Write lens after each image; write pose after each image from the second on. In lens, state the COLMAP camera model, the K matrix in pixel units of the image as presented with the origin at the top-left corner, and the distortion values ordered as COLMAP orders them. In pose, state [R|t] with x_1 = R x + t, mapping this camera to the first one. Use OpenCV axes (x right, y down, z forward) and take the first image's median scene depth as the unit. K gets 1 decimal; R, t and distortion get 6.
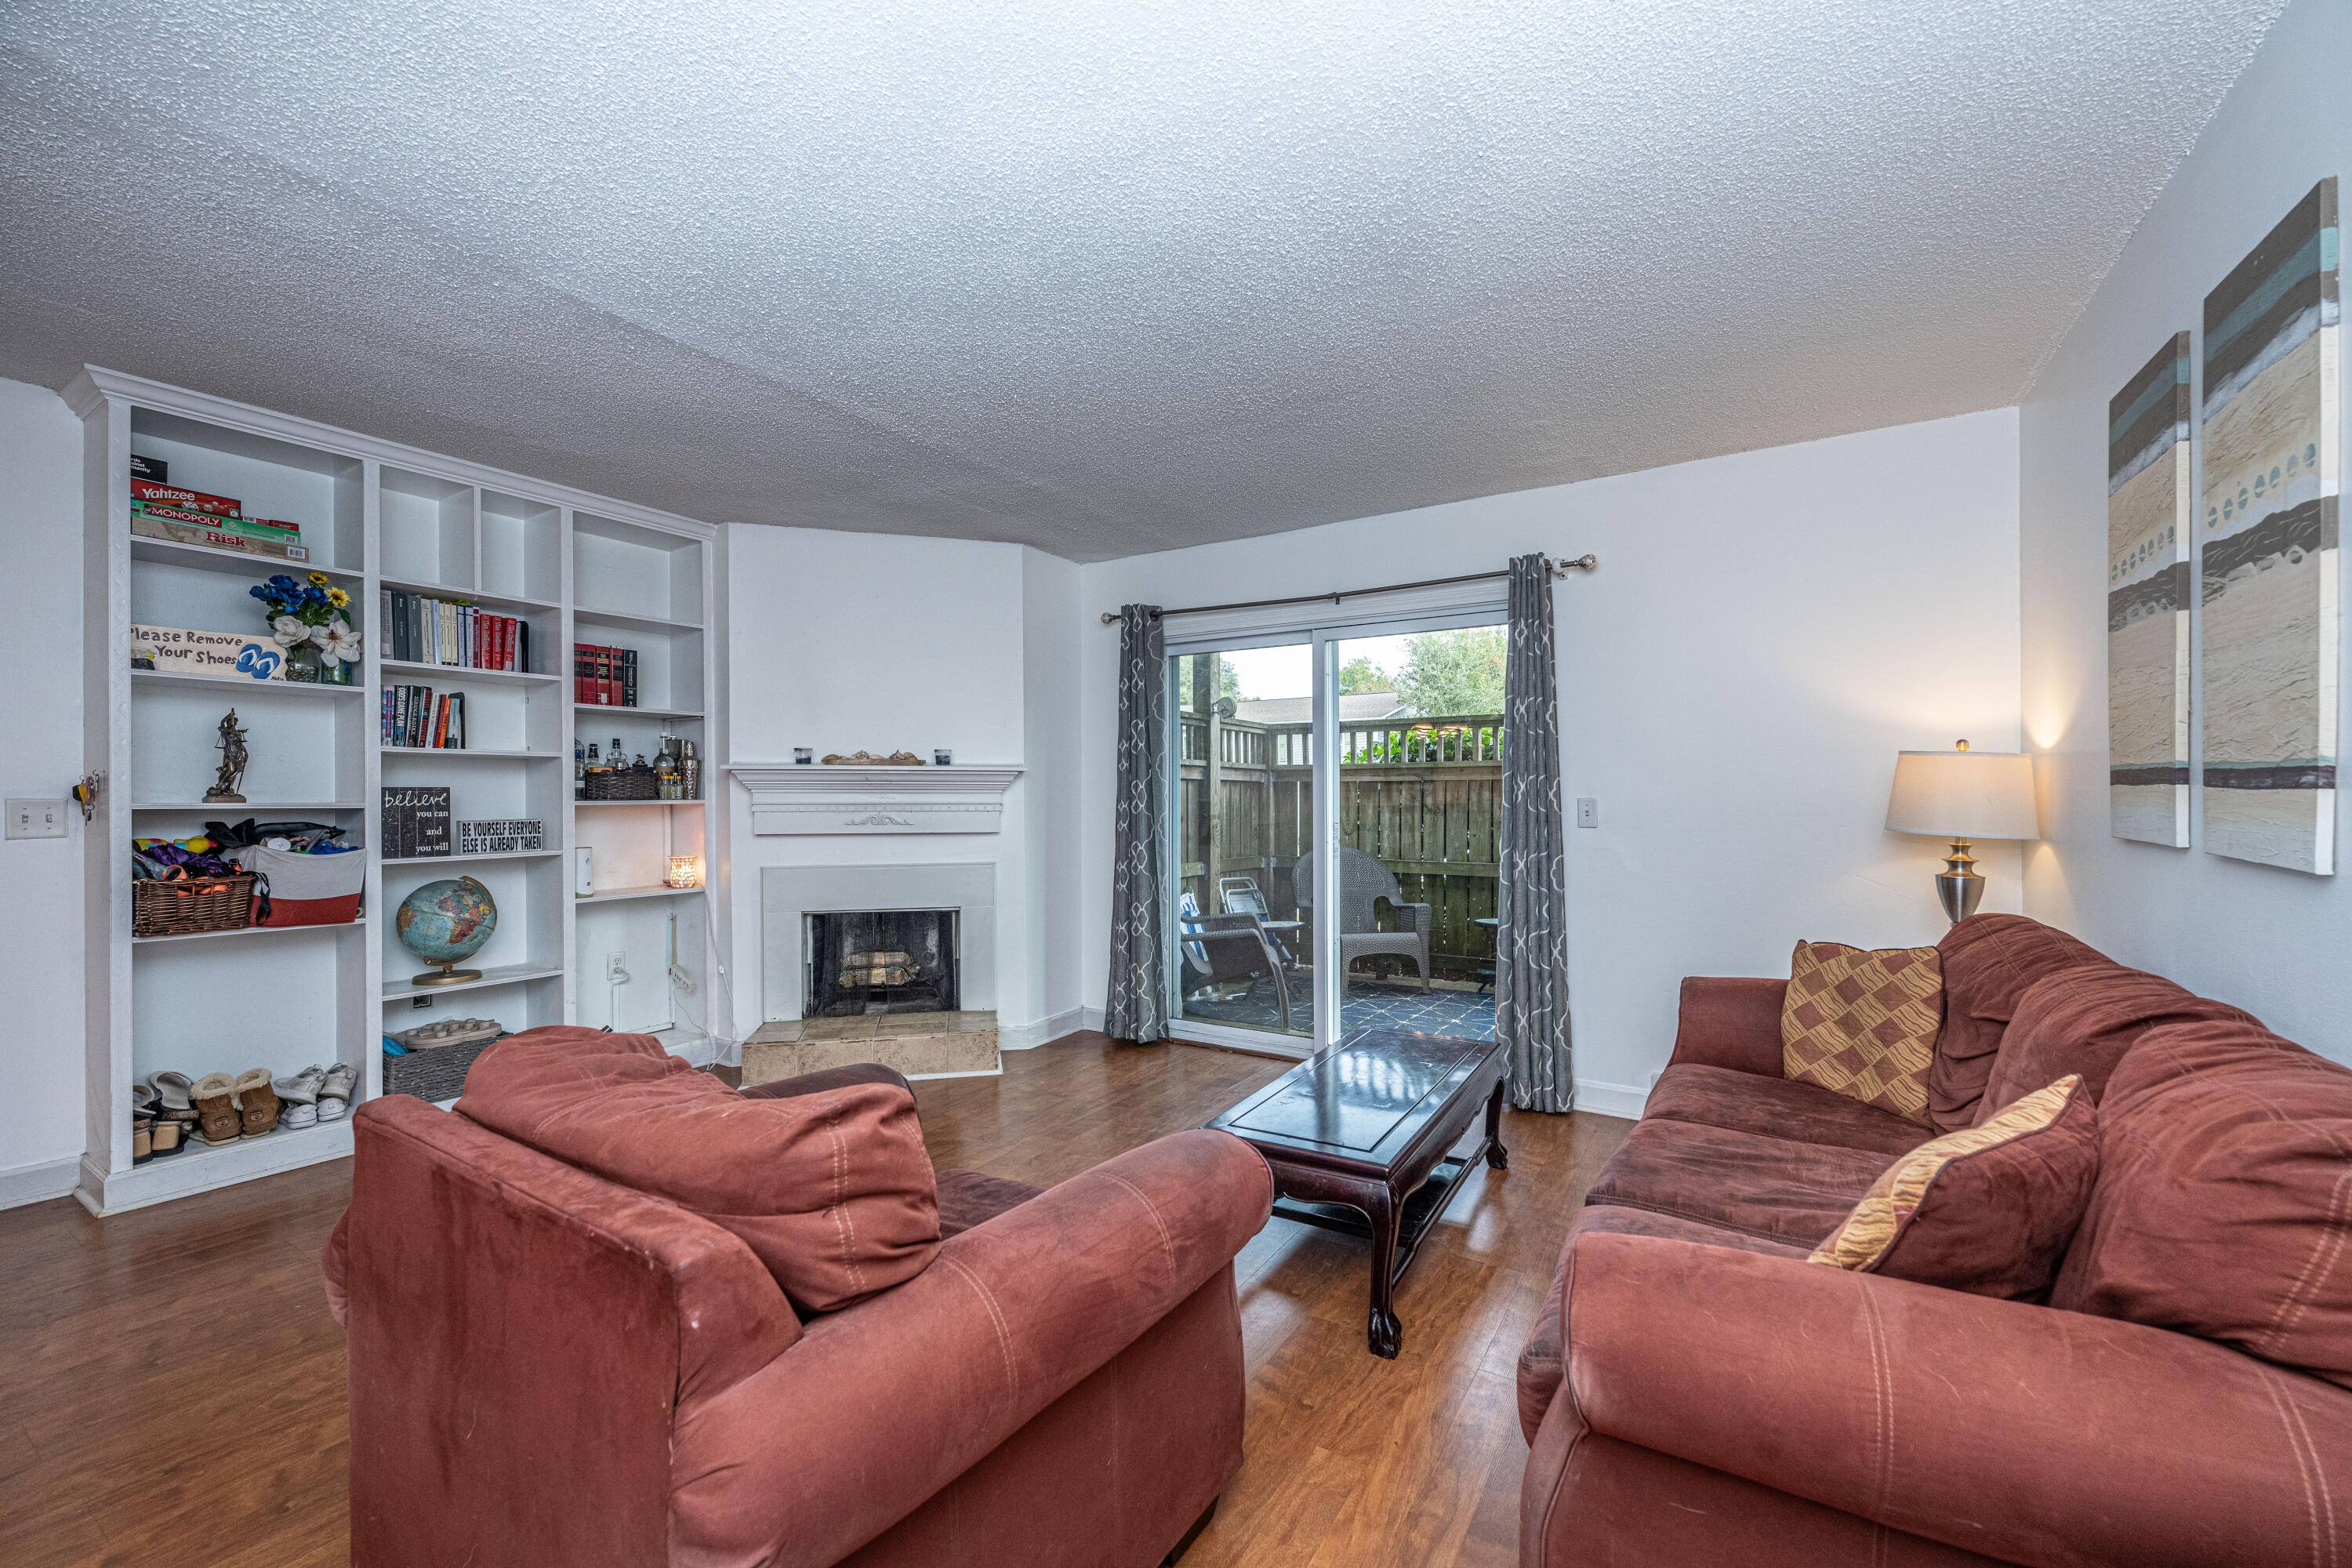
lens RADIAL K [[943.2, 0, 1172.4], [0, 943.2, 789.9], [0, 0, 1]] dist [-0.005290, 0.000491]
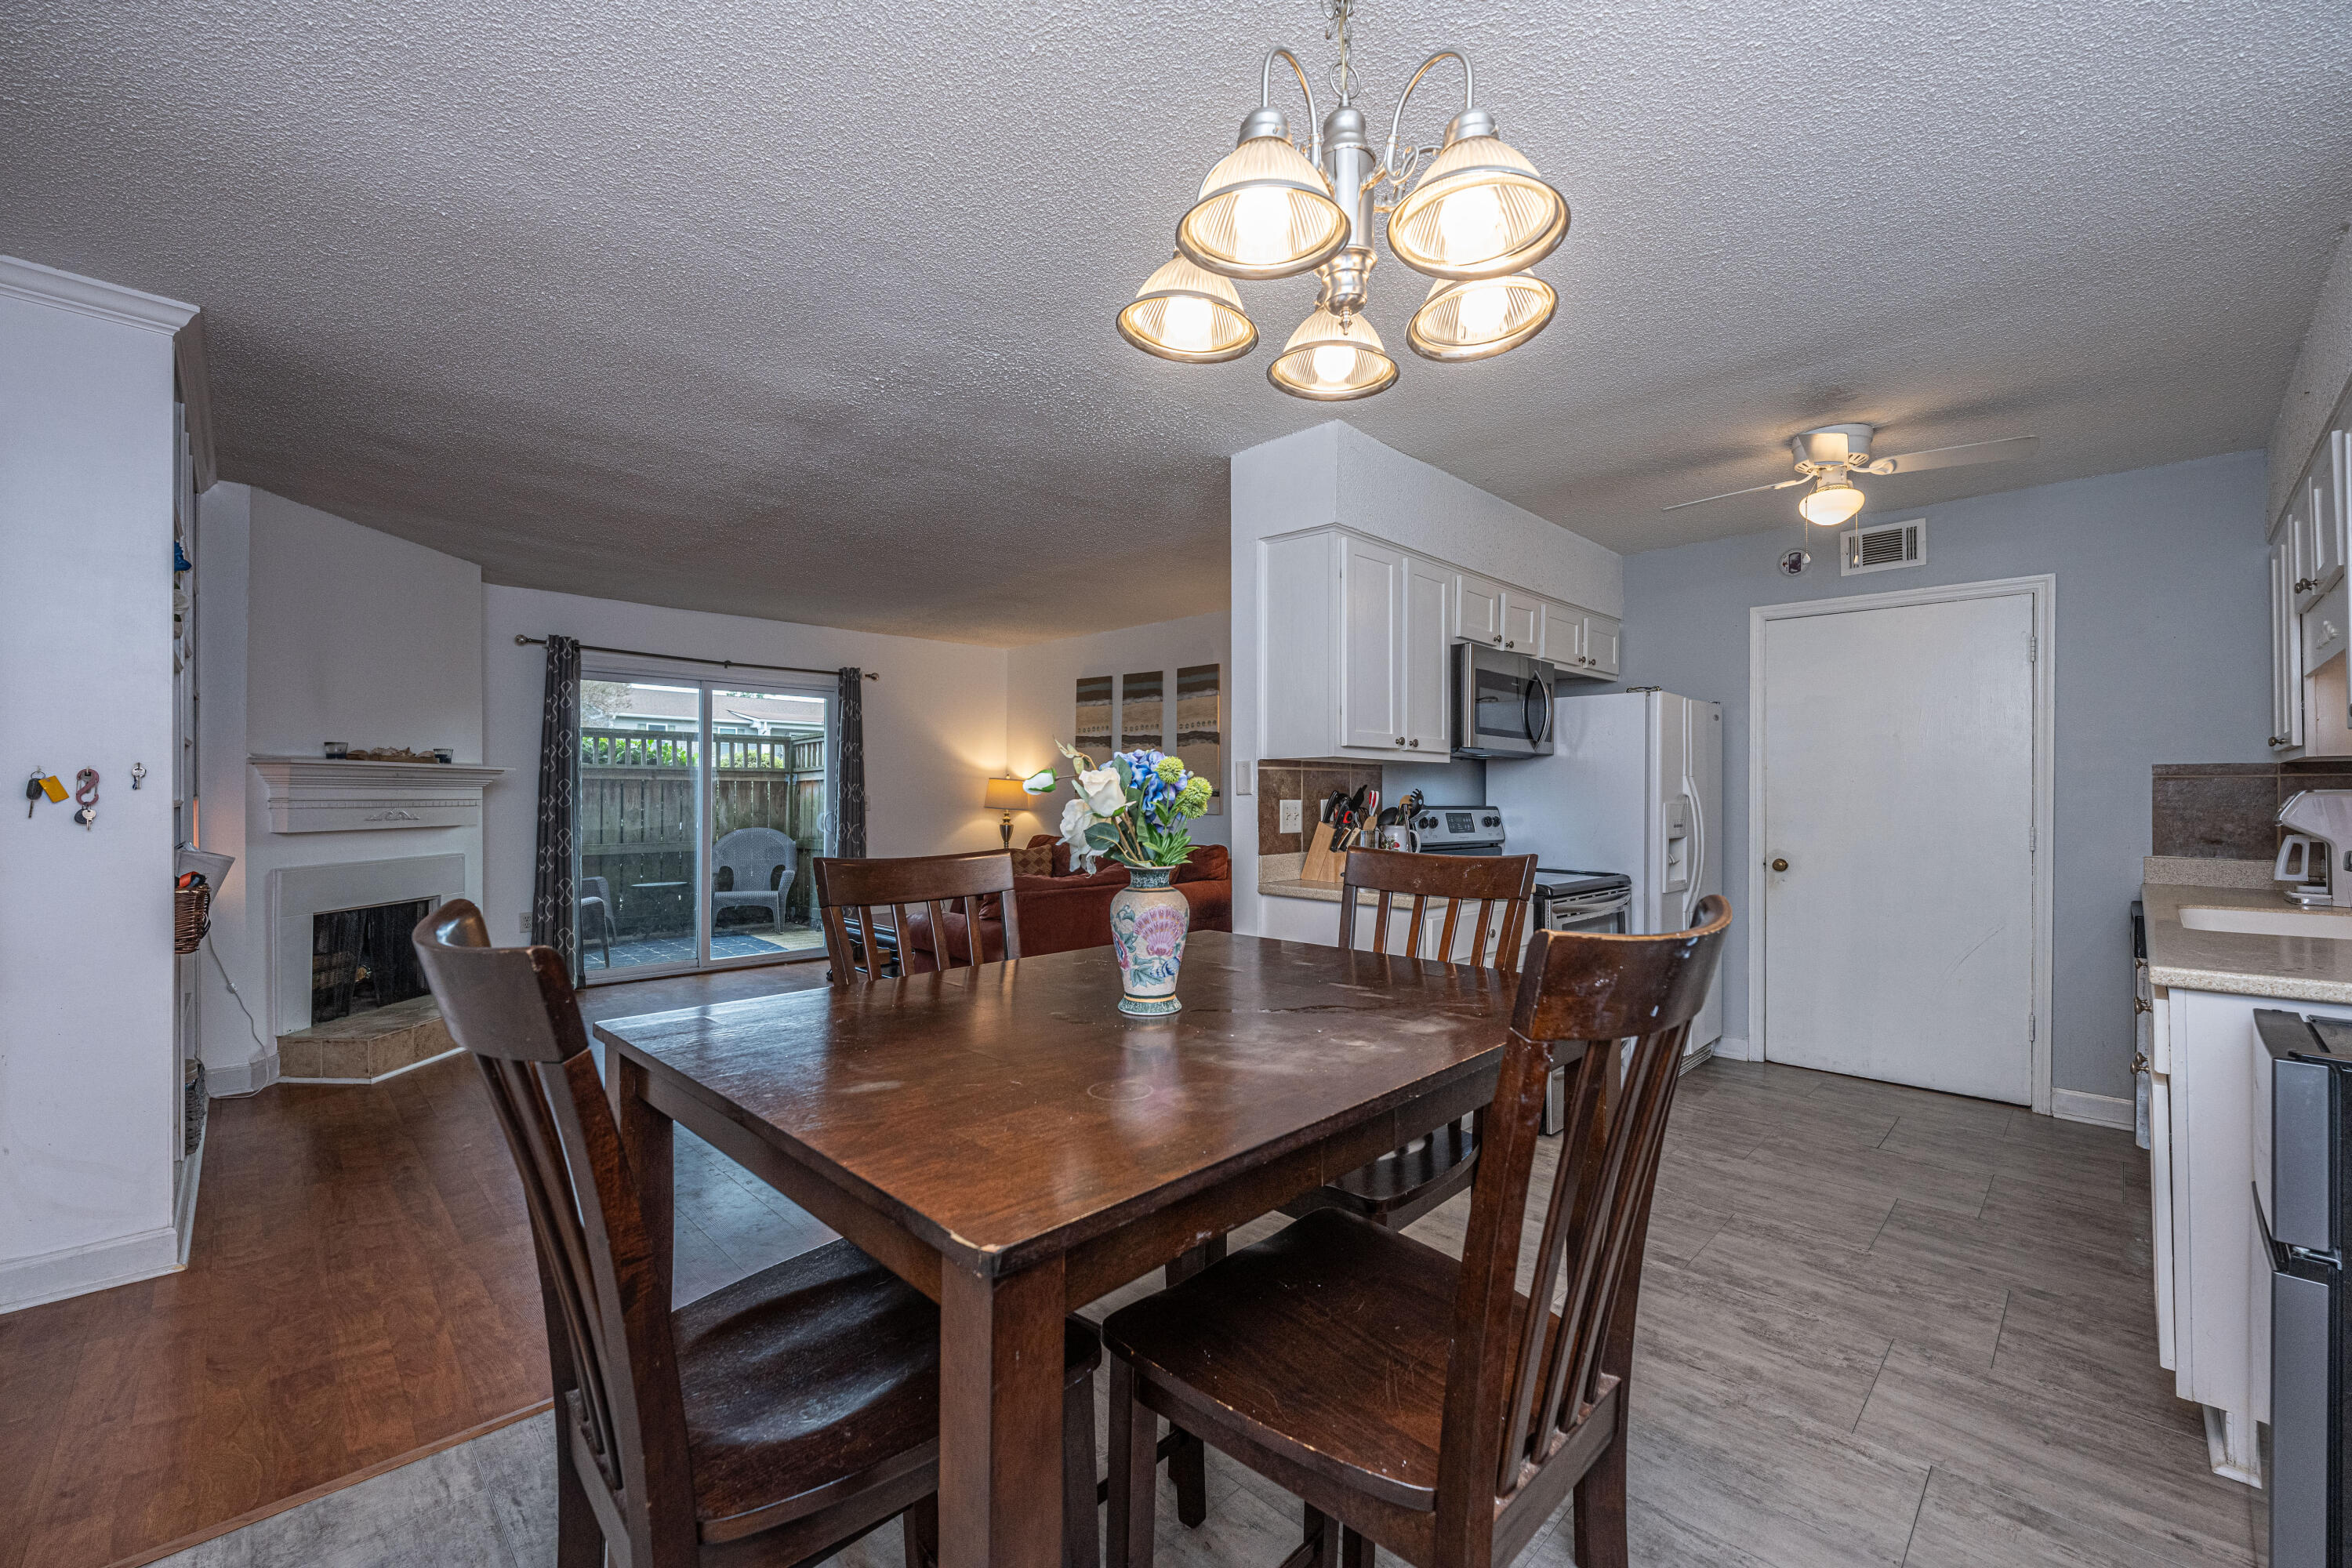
lens RADIAL K [[943.2, 0, 1172.7], [0, 943.2, 791.5], [0, 0, 1]] dist [-0.005290, 0.000491]
pose [[0.229665, 0.004190, 0.973261, -1.119900], [-0.014032, 0.999901, -0.000994, -0.004784], [-0.973169, -0.013429, 0.229701, -0.063509]]
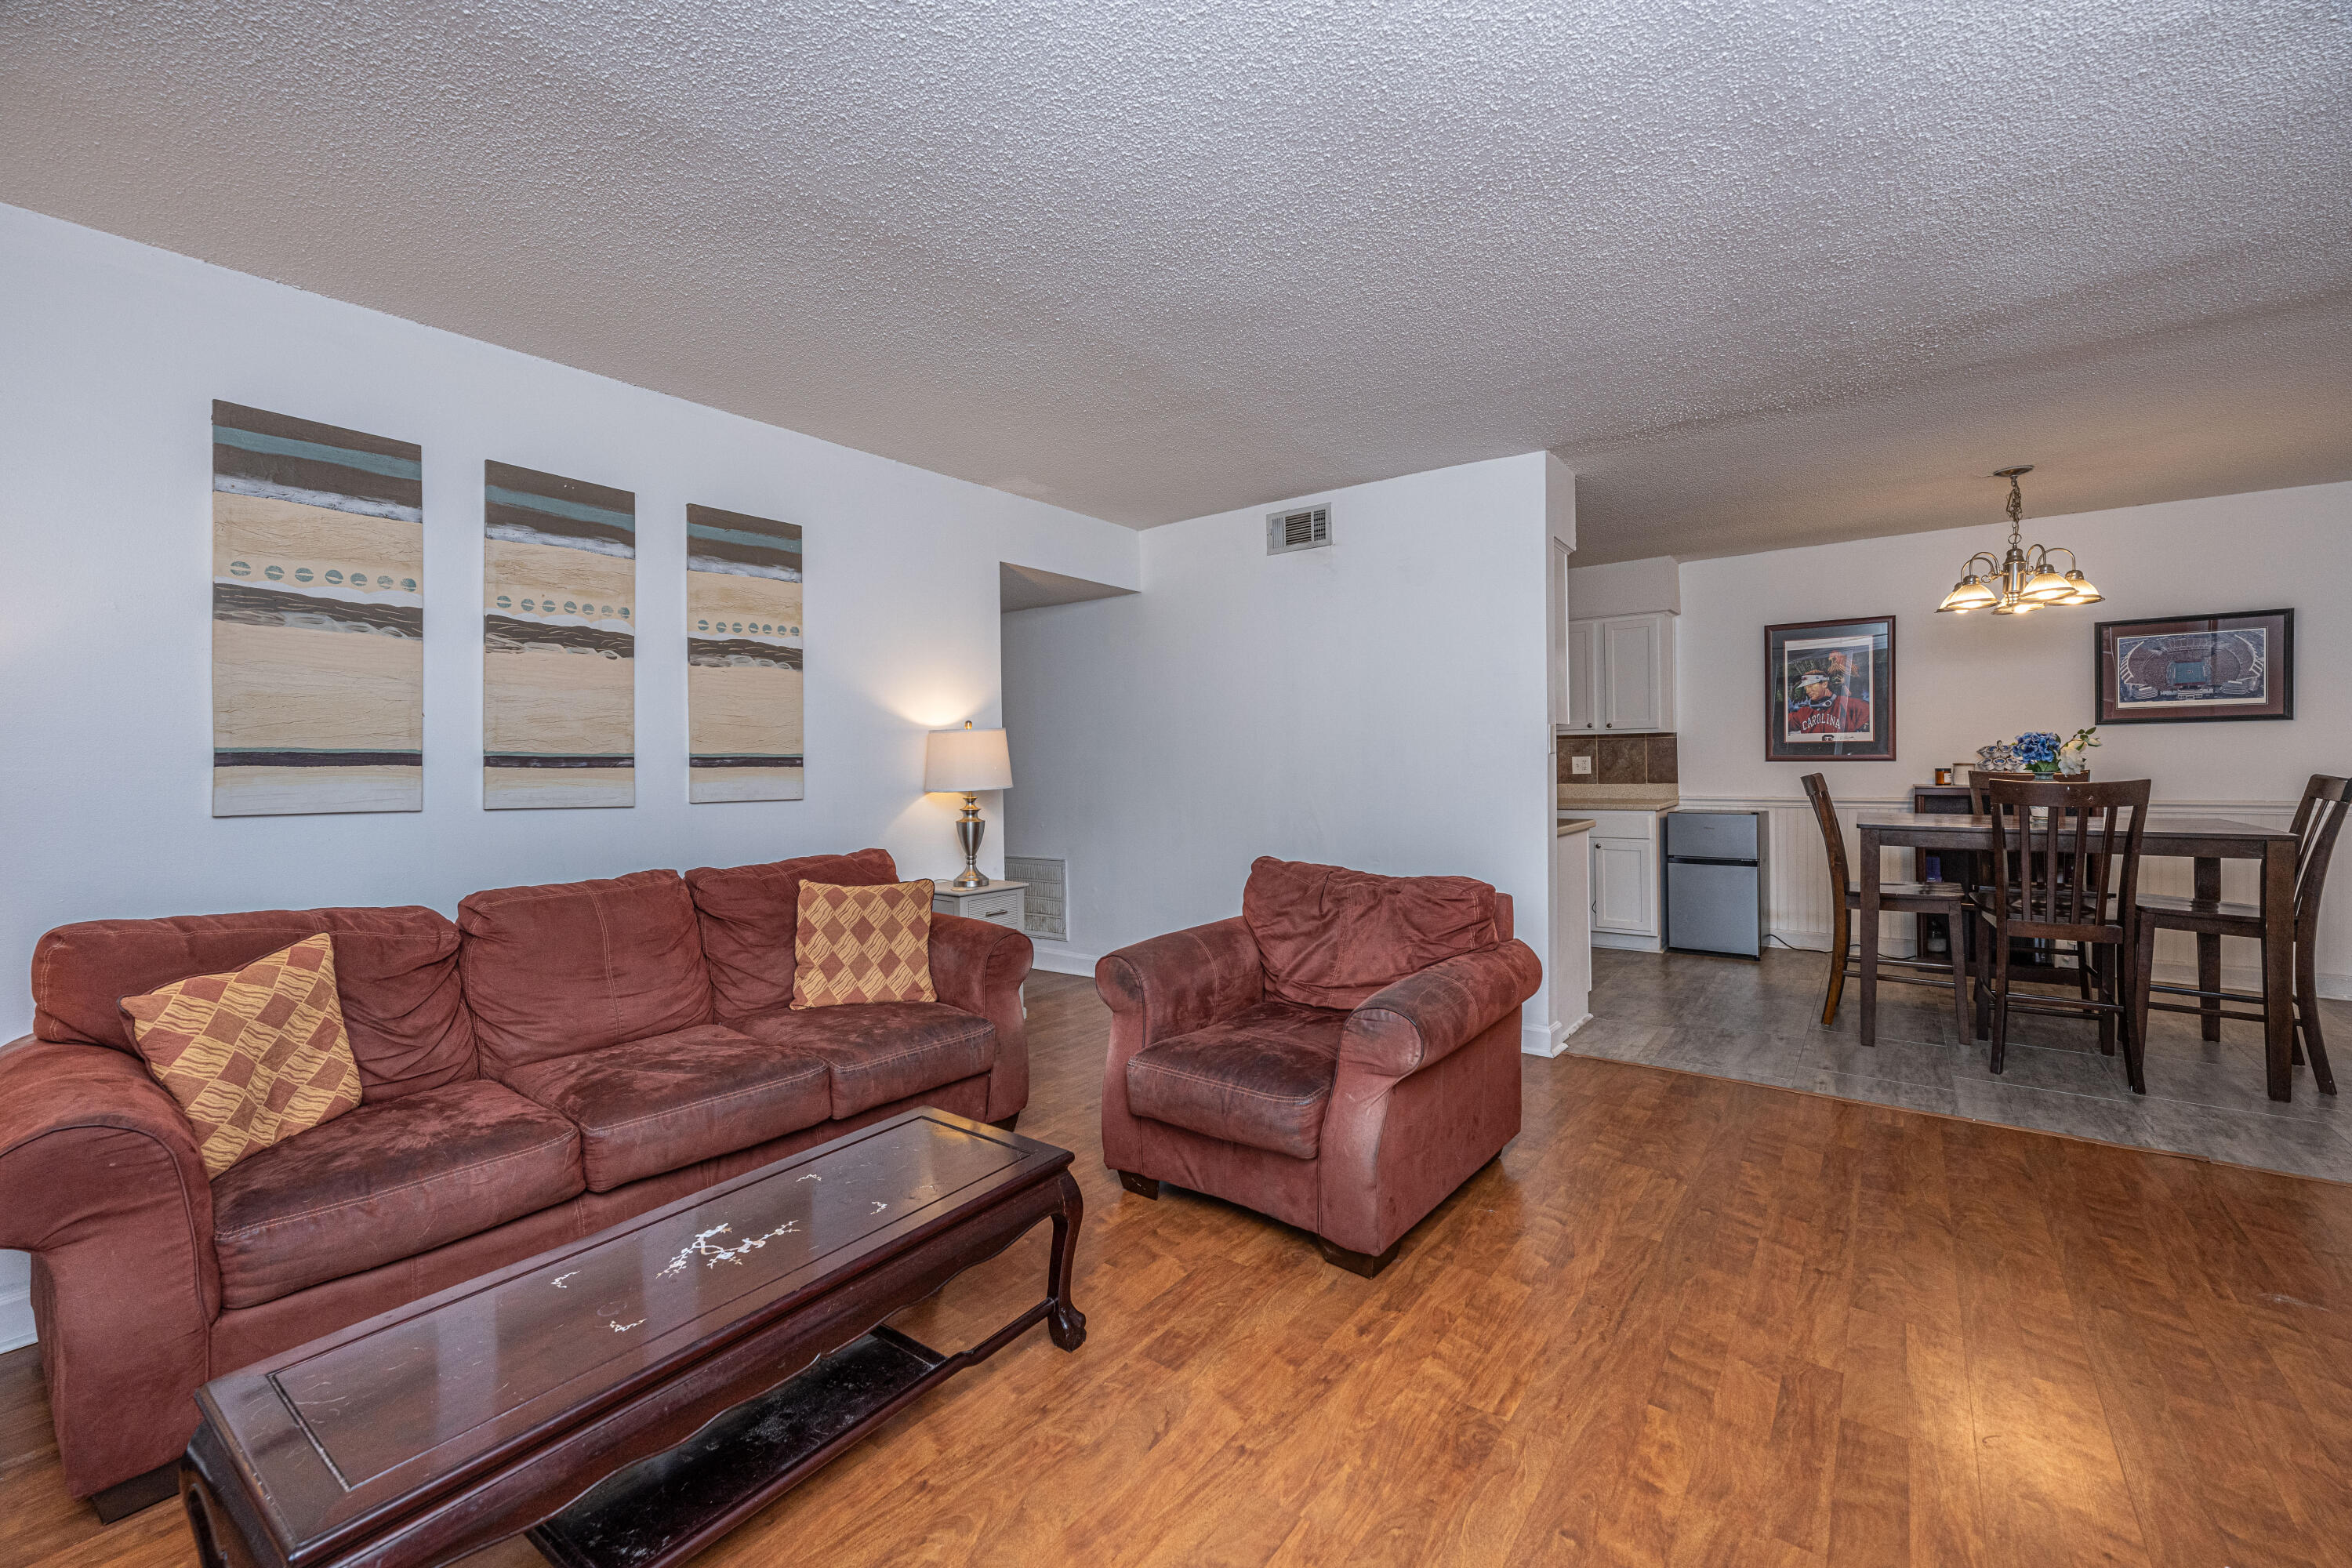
lens RADIAL K [[943.2, 0, 1199.1], [0, 943.2, 768.3], [0, 0, 1]] dist [-0.005290, 0.000491]
pose [[-0.996409, 0.011652, 0.083863, -0.087656], [0.011867, 0.999927, 0.002059, 0.003808], [-0.083832, 0.003046, -0.996475, 0.972991]]
